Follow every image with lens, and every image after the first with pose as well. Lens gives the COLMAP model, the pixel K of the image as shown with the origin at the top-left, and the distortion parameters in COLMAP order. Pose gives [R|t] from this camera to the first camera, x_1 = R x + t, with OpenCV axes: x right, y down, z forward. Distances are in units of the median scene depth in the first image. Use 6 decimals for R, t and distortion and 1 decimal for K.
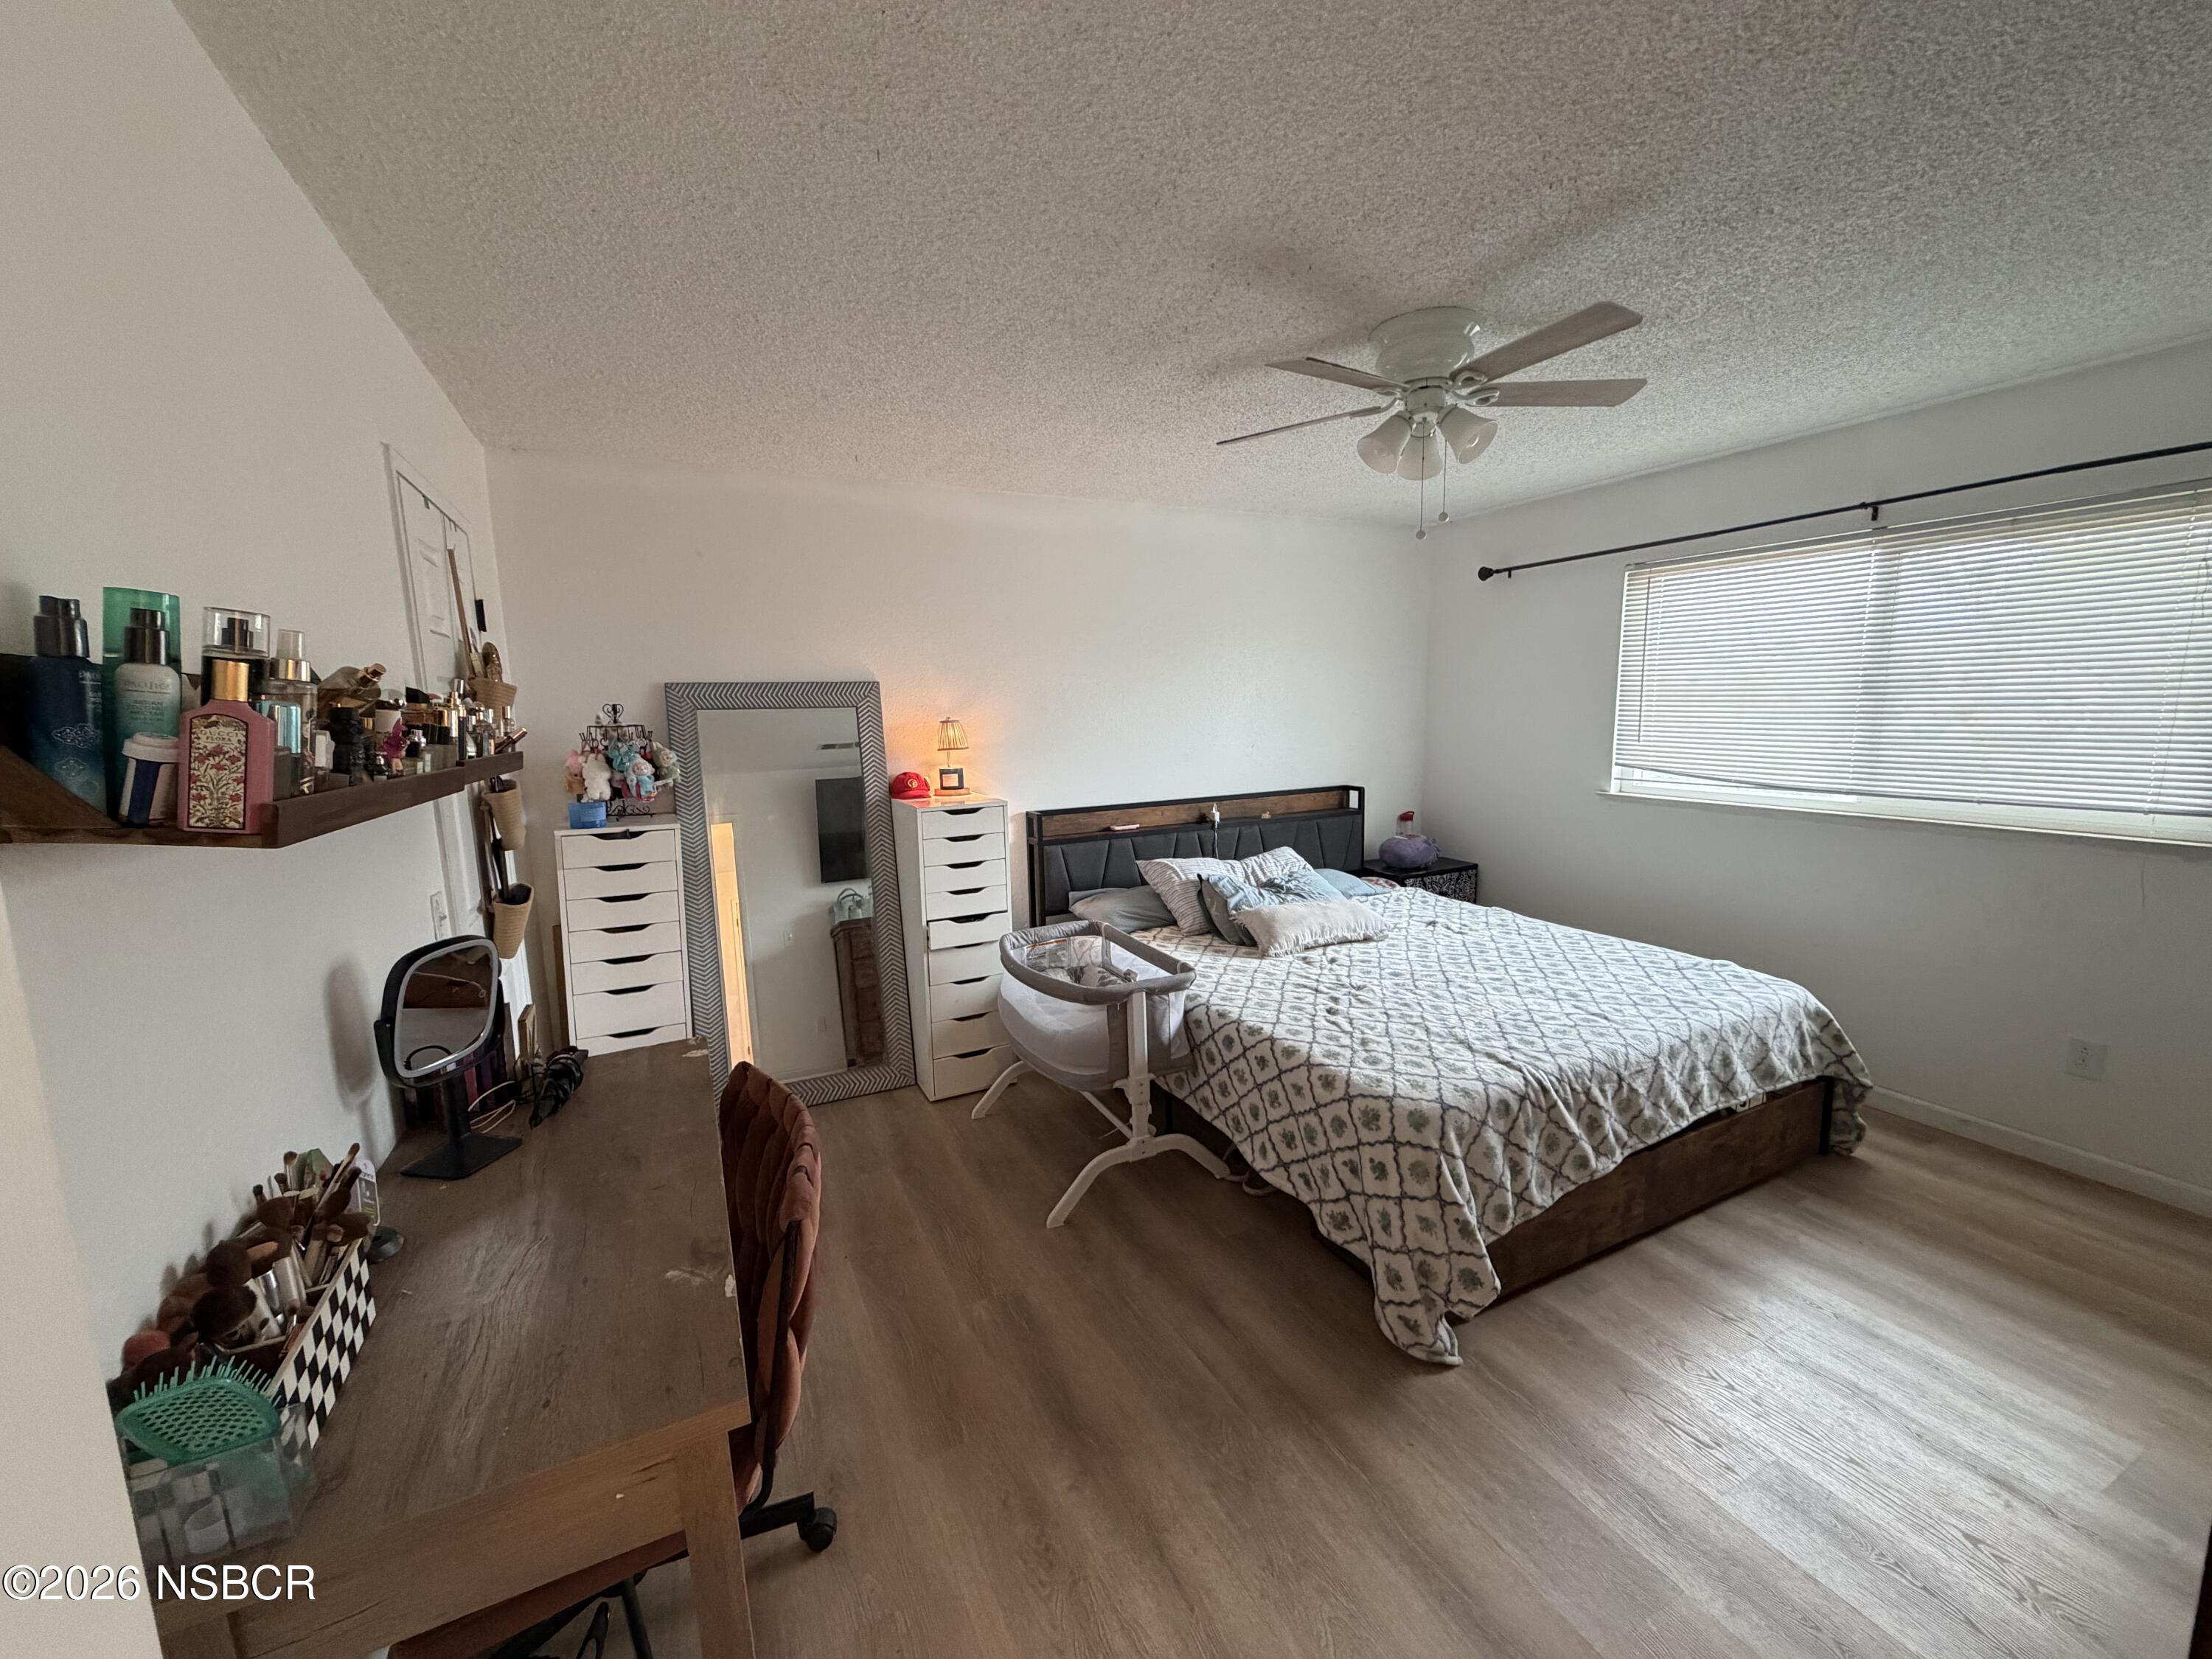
lens RADIAL K [[875.3, 0, 1109.6], [0, 875.3, 828.2], [0, 0, 1]] dist [0.000121, 0.000382]
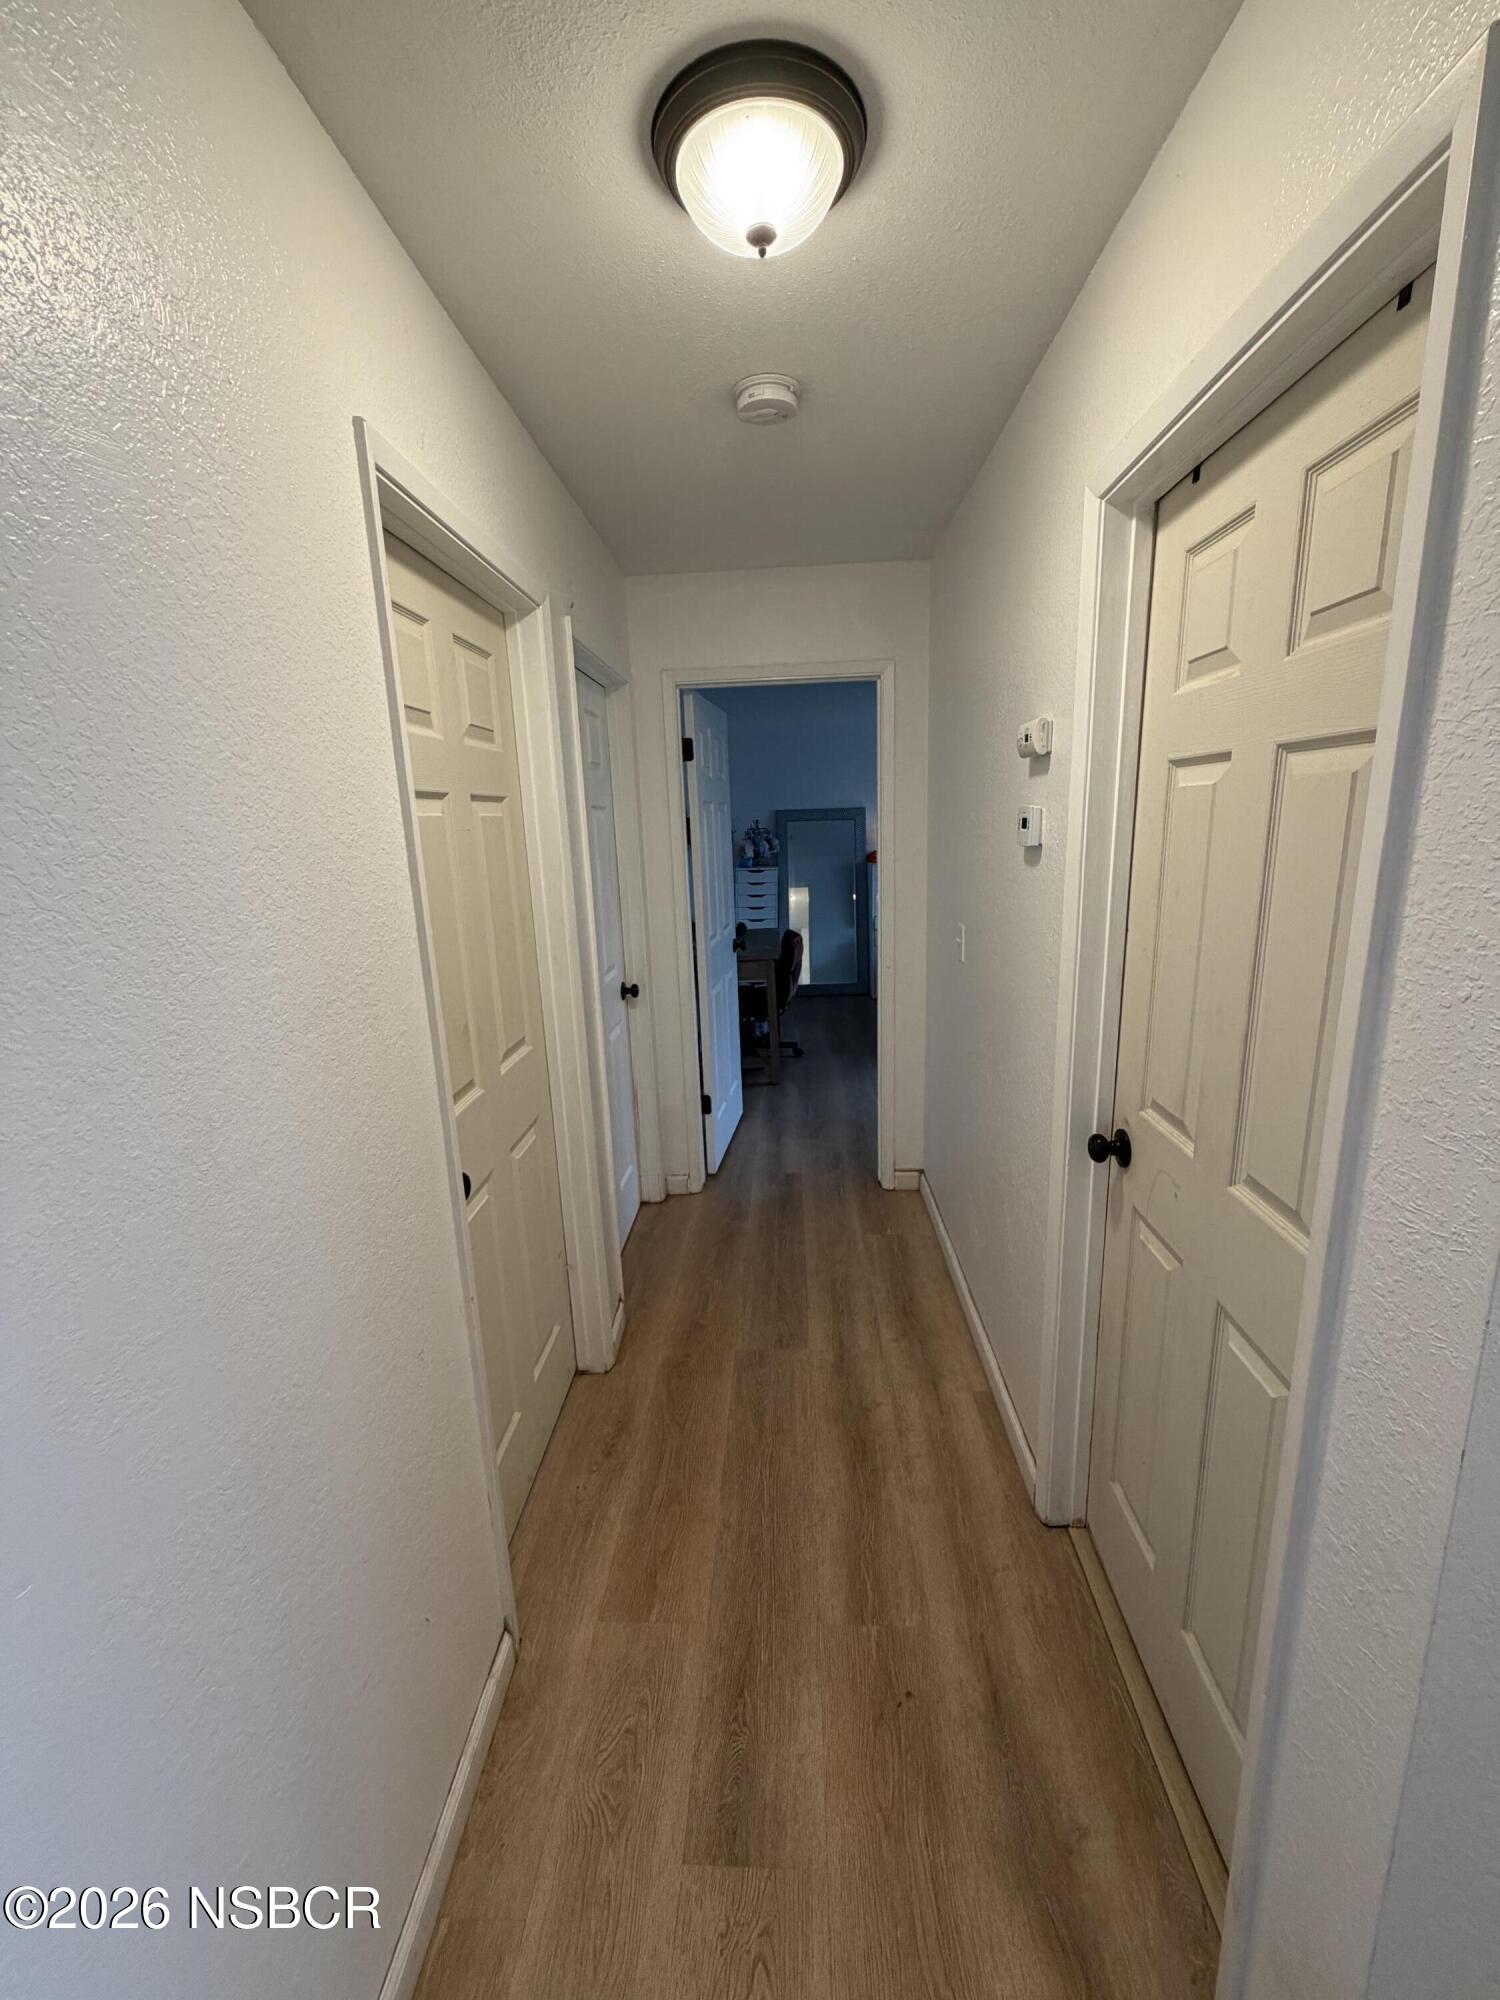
lens RADIAL K [[791.4, 0, 751.6], [0, 791.4, 999.0], [0, 0, 1]] dist [0.000121, 0.000382]
pose [[0.877184, 0.101127, -0.469384, 0.540693], [-0.056853, 0.992568, 0.107598, 0.126715], [0.476776, -0.067697, 0.876414, -1.036475]]
